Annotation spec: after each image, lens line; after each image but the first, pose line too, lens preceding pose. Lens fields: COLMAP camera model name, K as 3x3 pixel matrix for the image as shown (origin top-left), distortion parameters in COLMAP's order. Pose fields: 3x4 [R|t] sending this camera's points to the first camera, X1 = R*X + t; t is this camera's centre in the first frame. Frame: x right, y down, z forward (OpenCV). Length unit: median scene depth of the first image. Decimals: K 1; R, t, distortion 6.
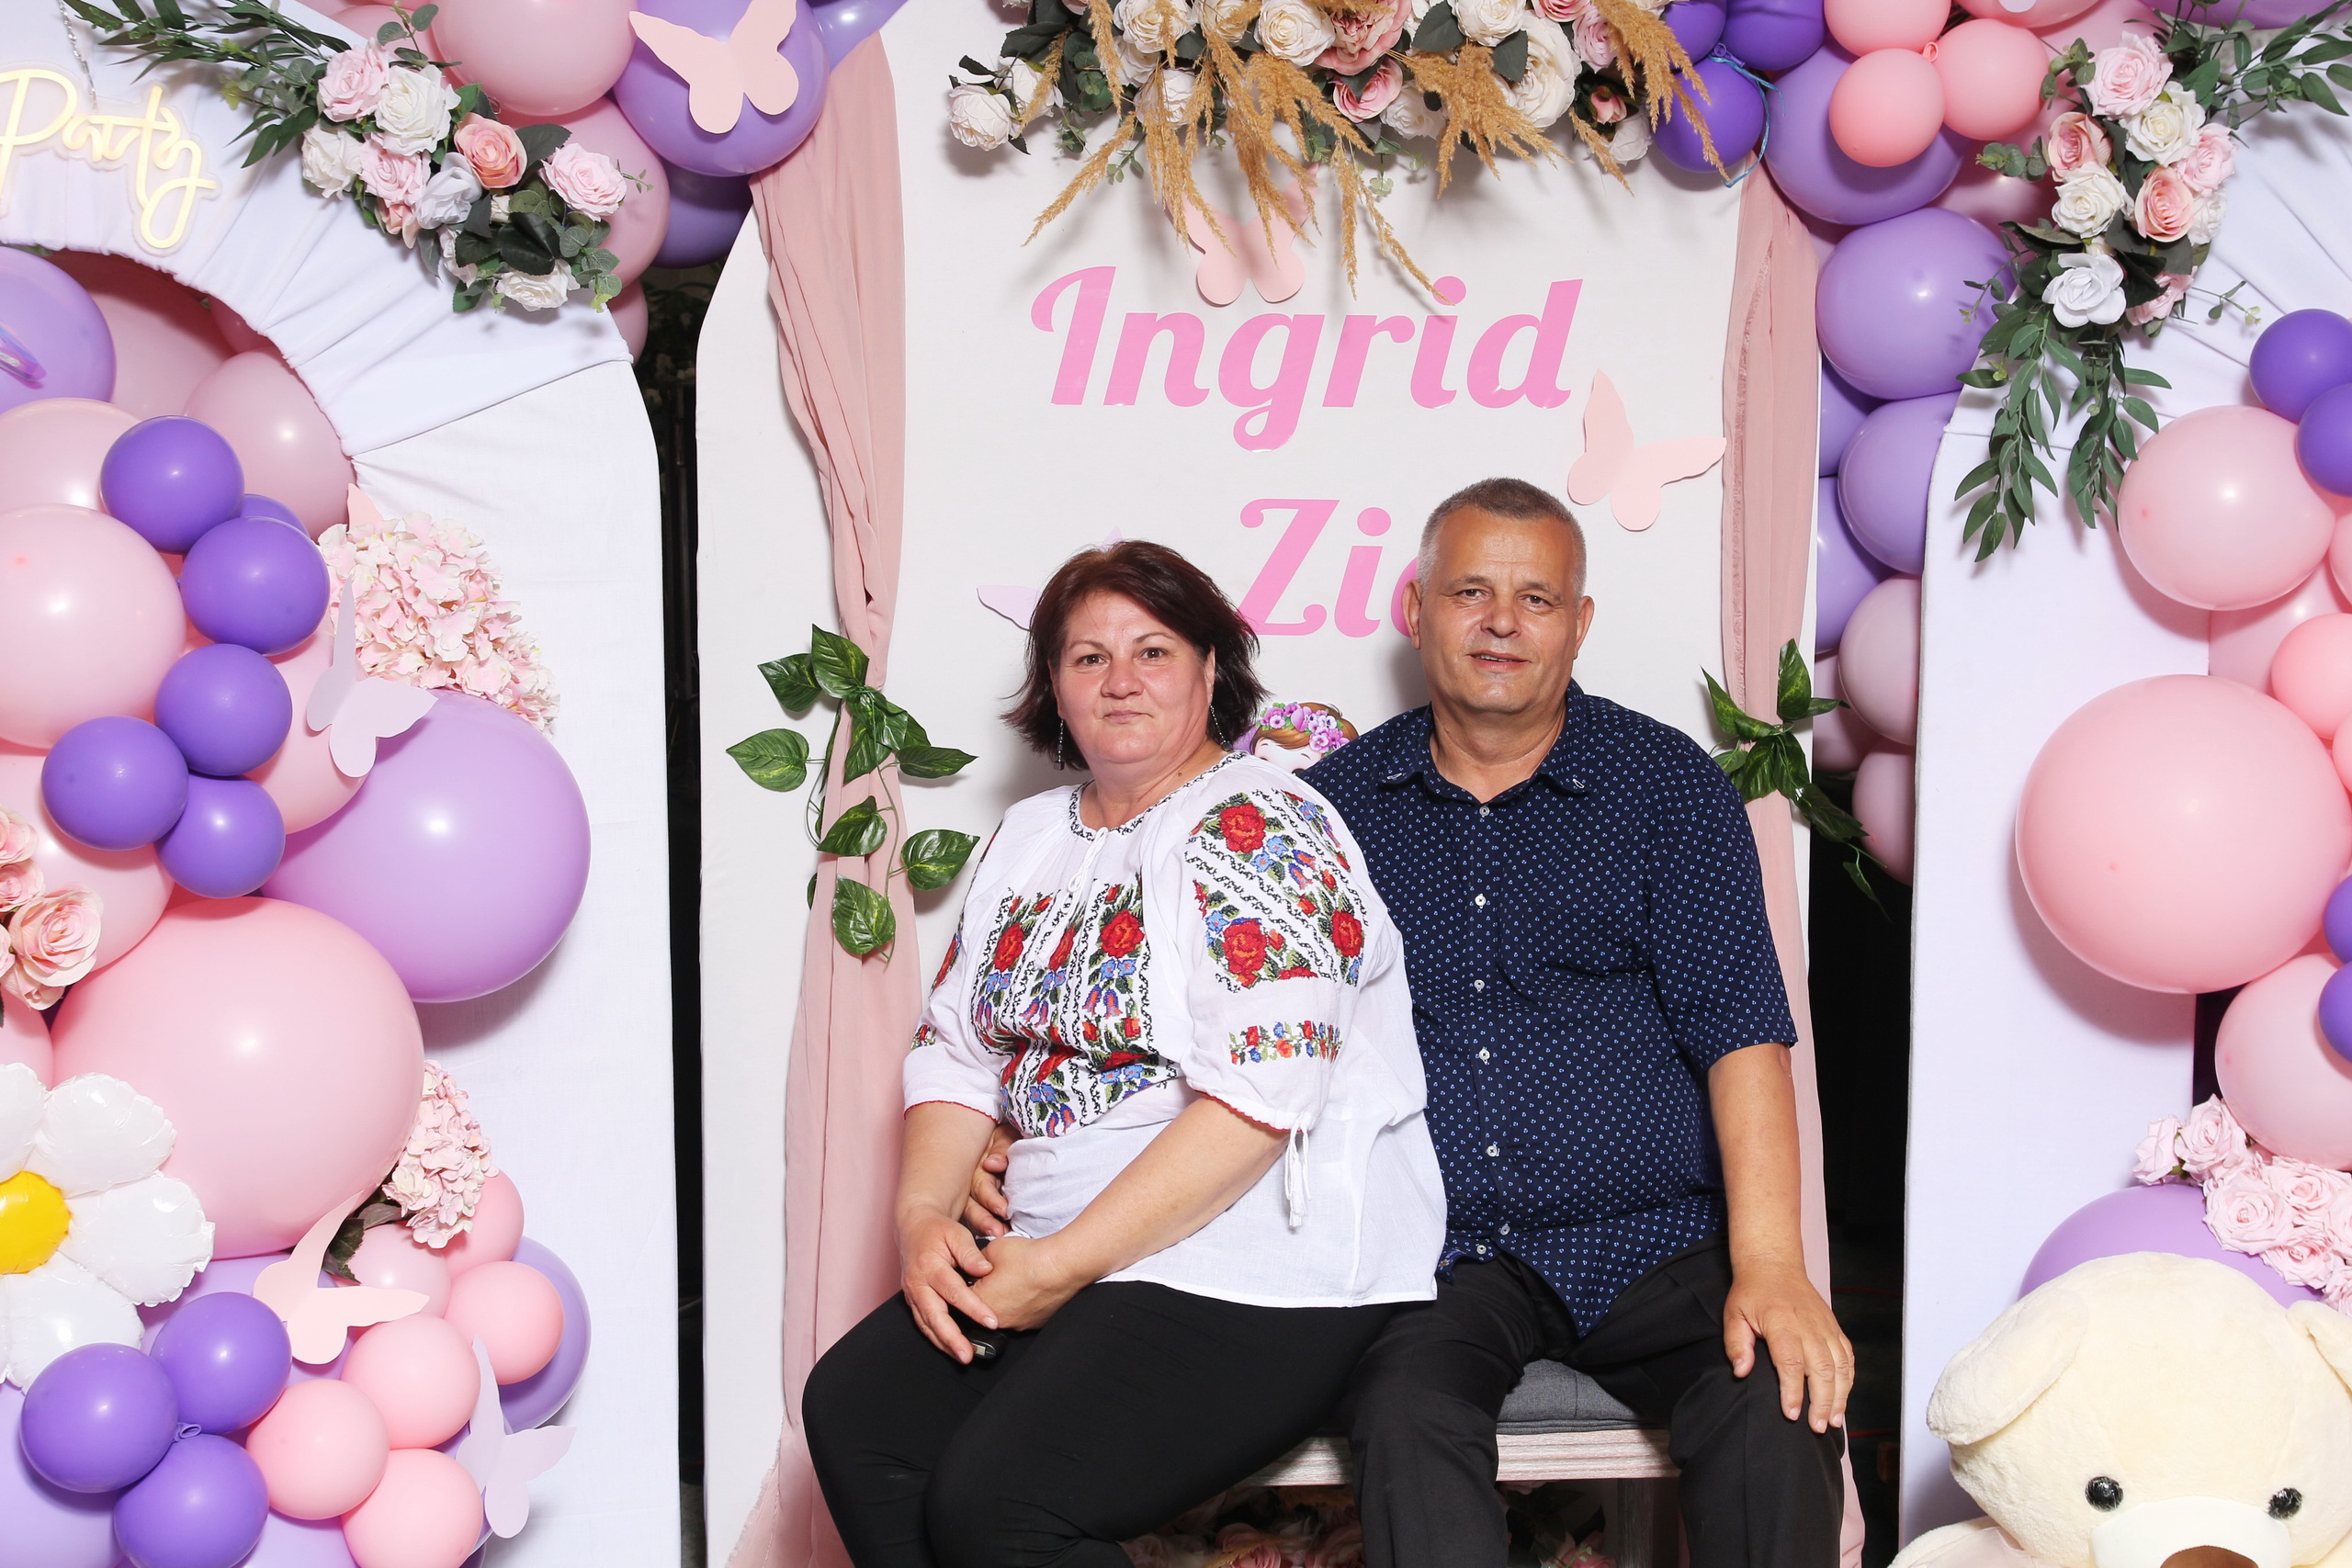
lens RADIAL K [[3305.3, 0, 1189.8], [0, 3305.3, 768.2], [0, 0, 1]] dist [0.100340, 0.000000]
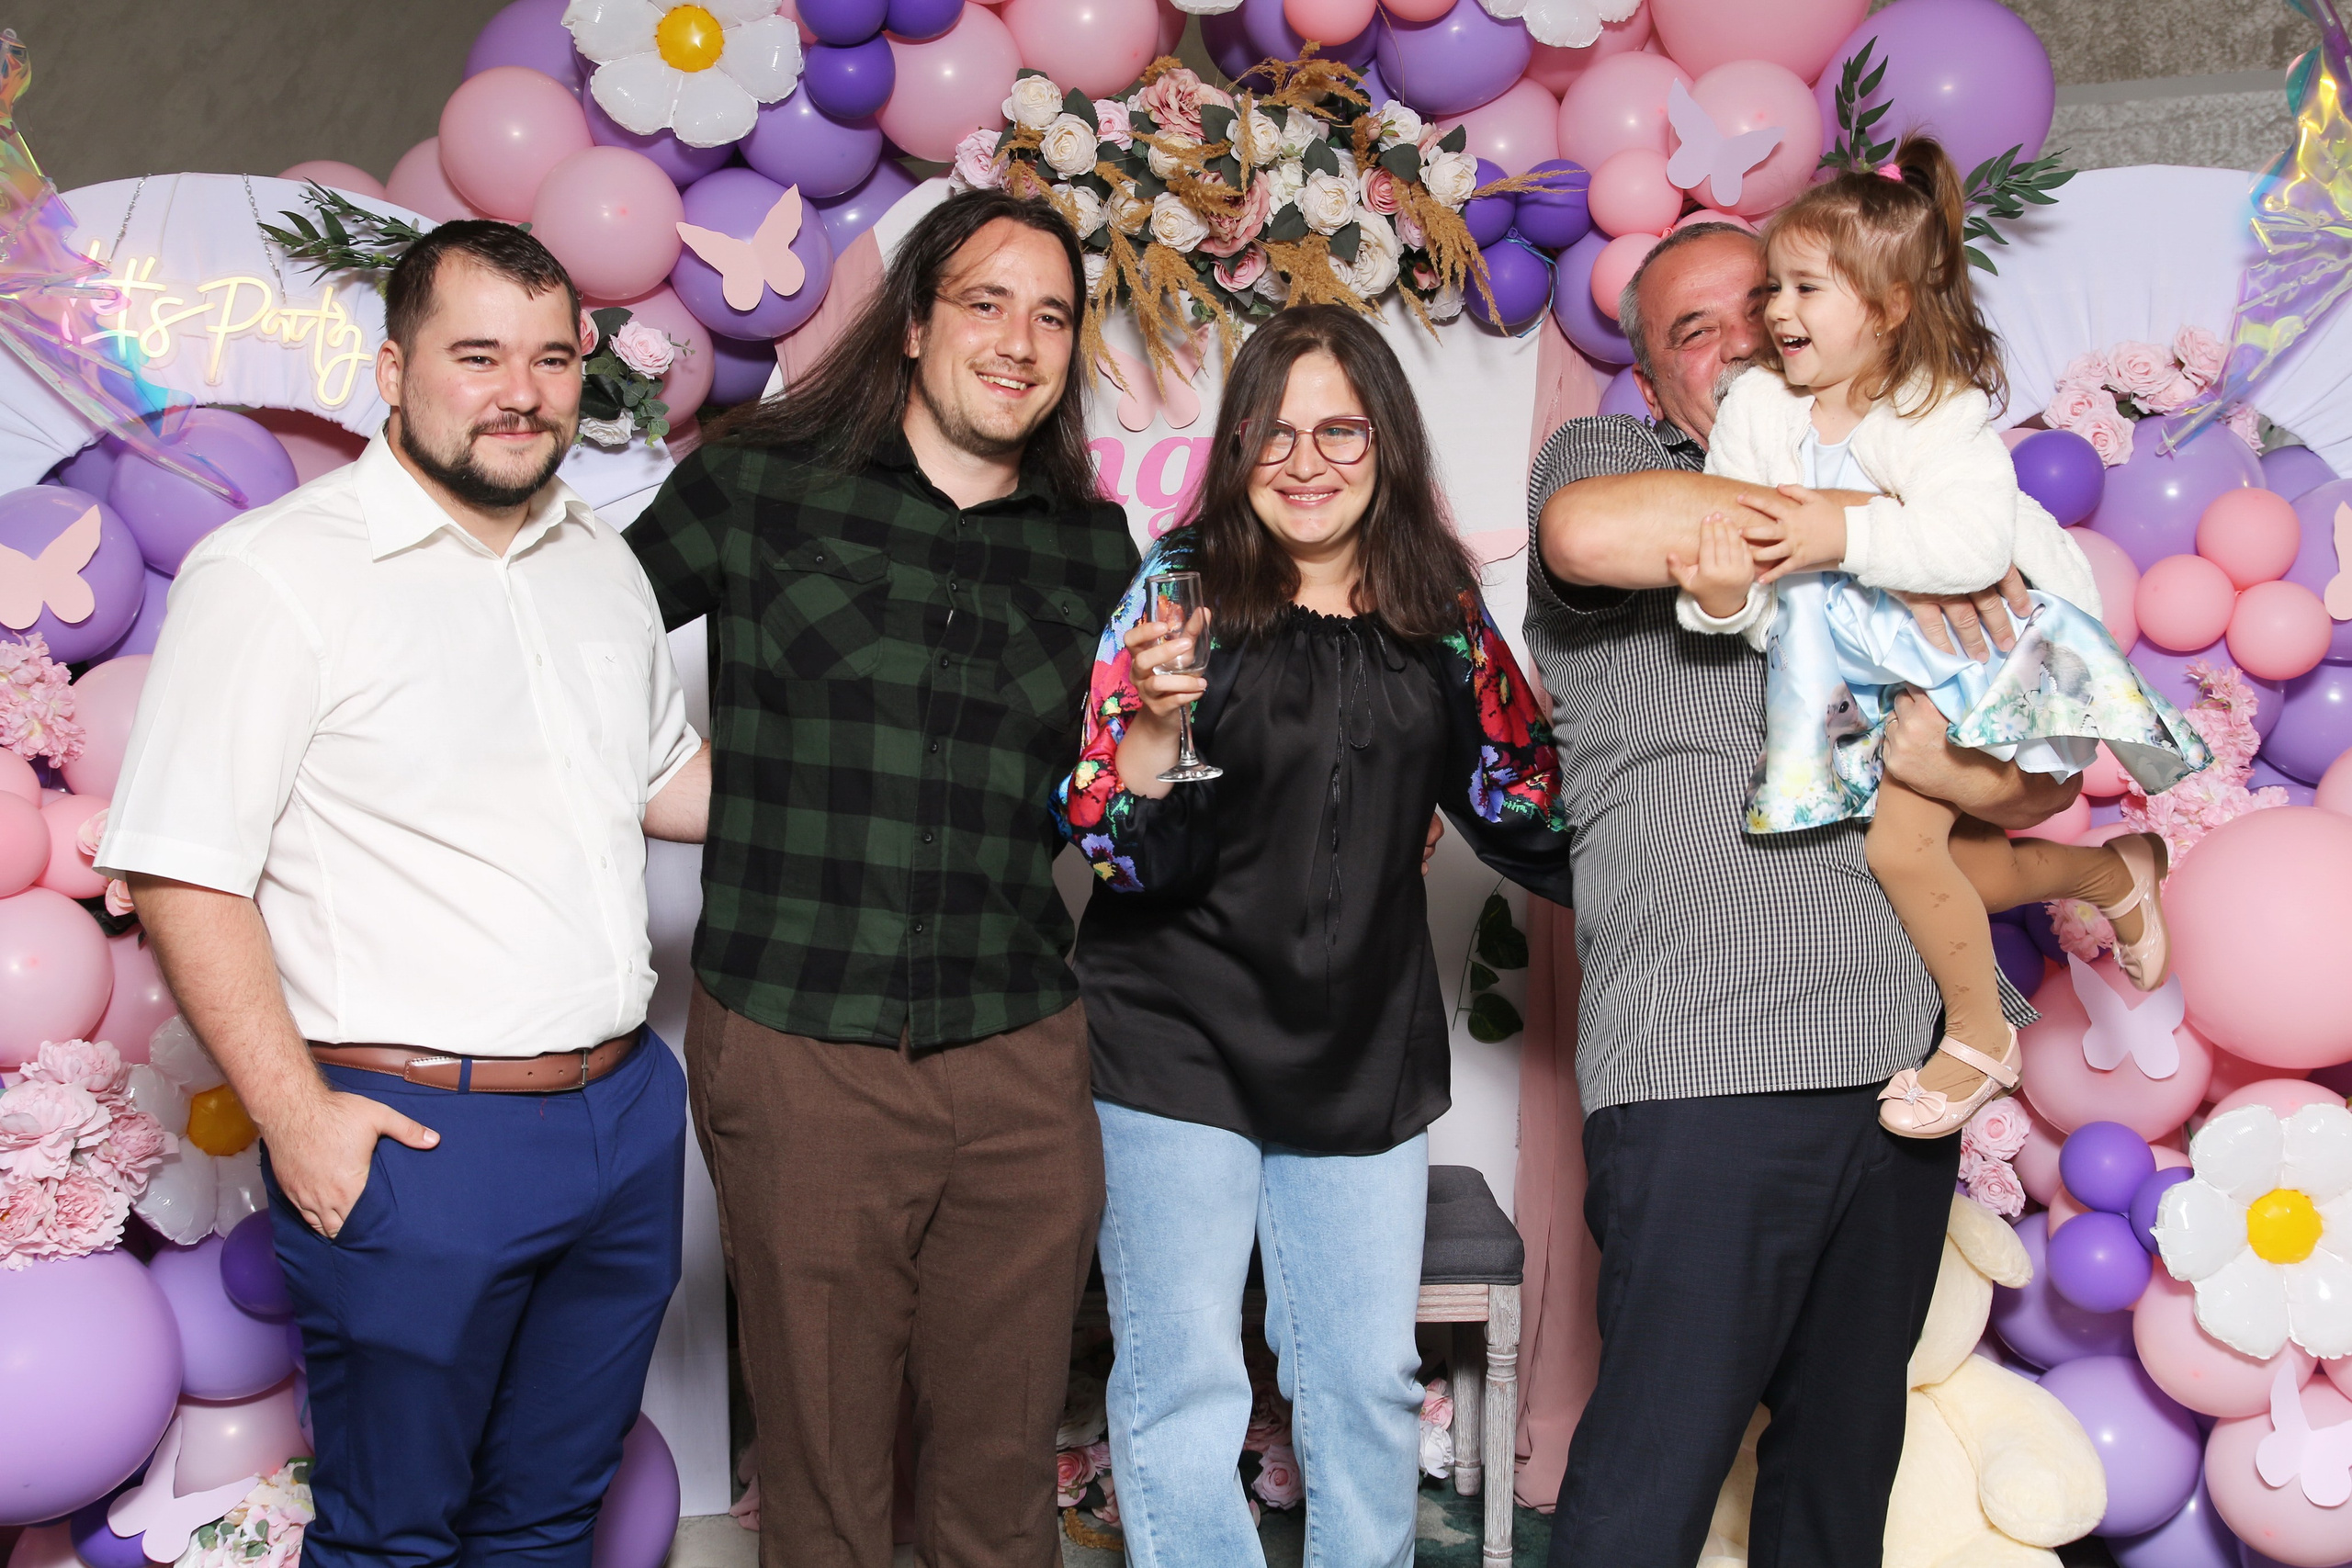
lens RADIAL K [[2988.2, 0, 1189.8], [0, 2988.2, 754.1], [0, 0, 1]] dist [0.054836, 0.000000]
pose [[0.998567, -0.007430, -0.052996, 0.097294], [0.006613, 0.999857, -0.015572, 0.005998], [0.053104, 0.015199, 0.998473, -0.181648]]
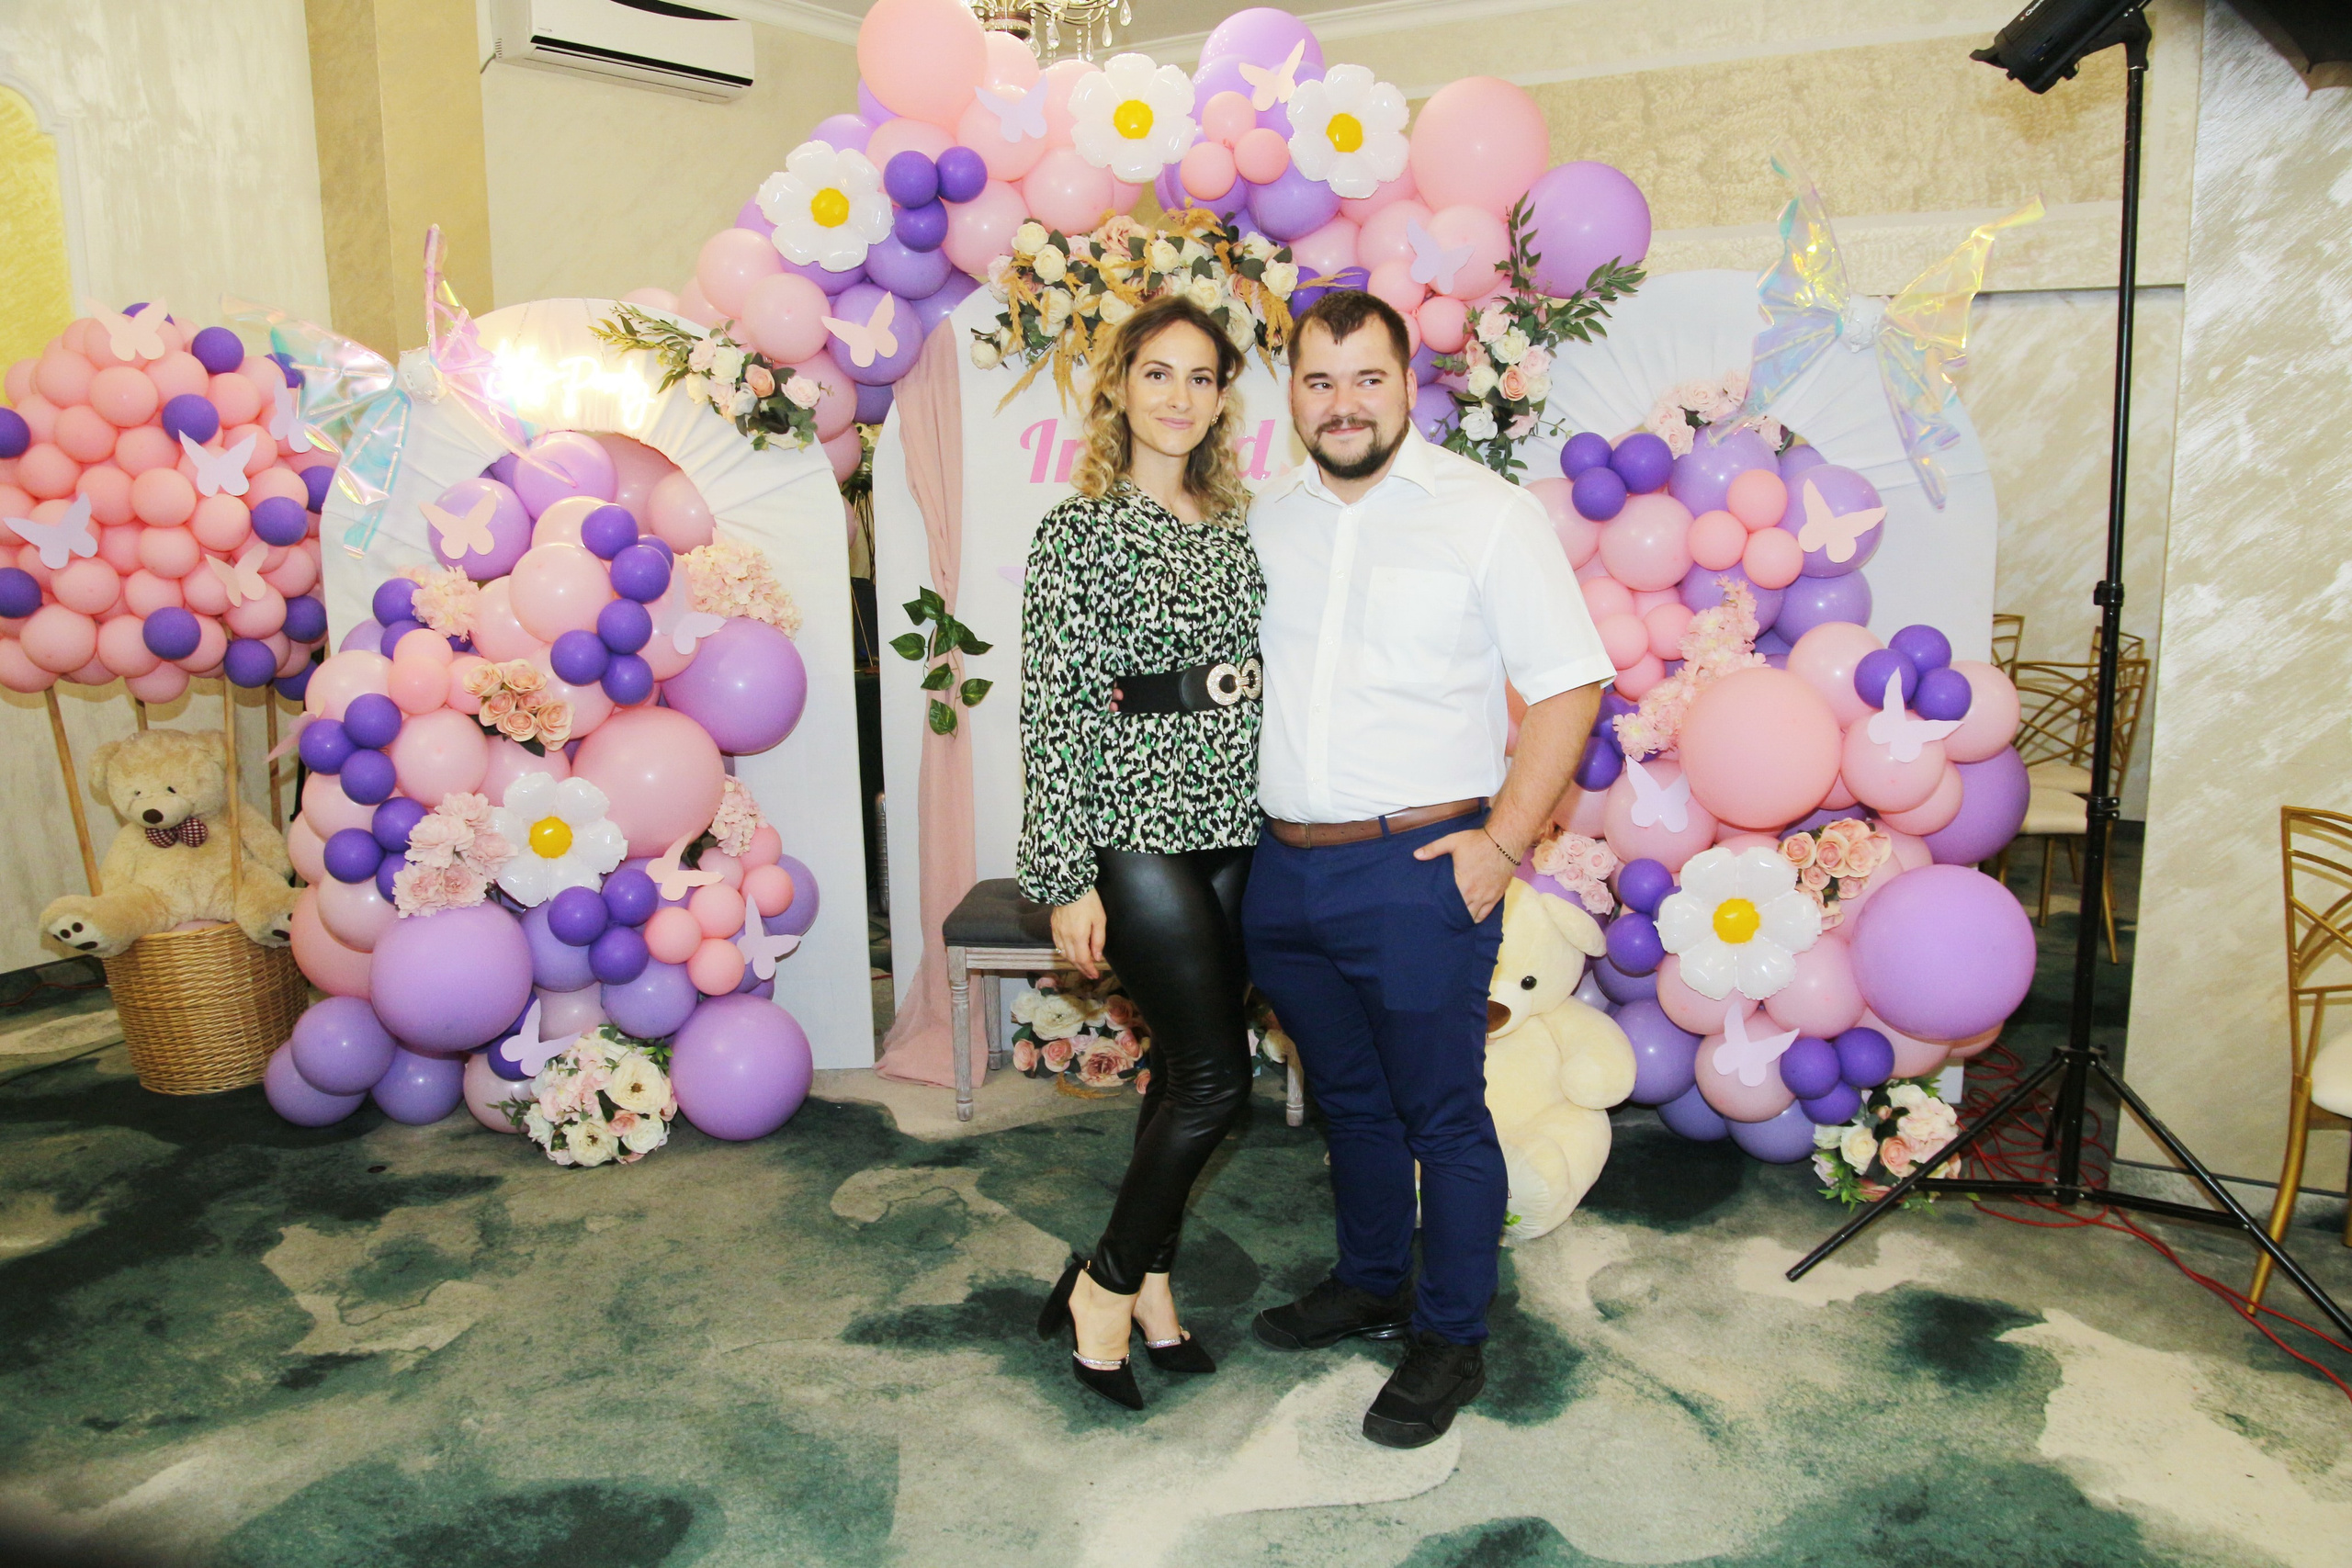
lens RADIAL K [[1816.1, 0, 1187.0], [0, 1816.1, 781.9], [0, 0, 1]] dist [-0.144559, 0.112585]
pose [[0.985192, 0.010416, -0.171139, 0.282020], [0.001297, 0.997672, 0.068189, 0.005738], [0.171450, -0.067401, 0.982884, -0.170558]]
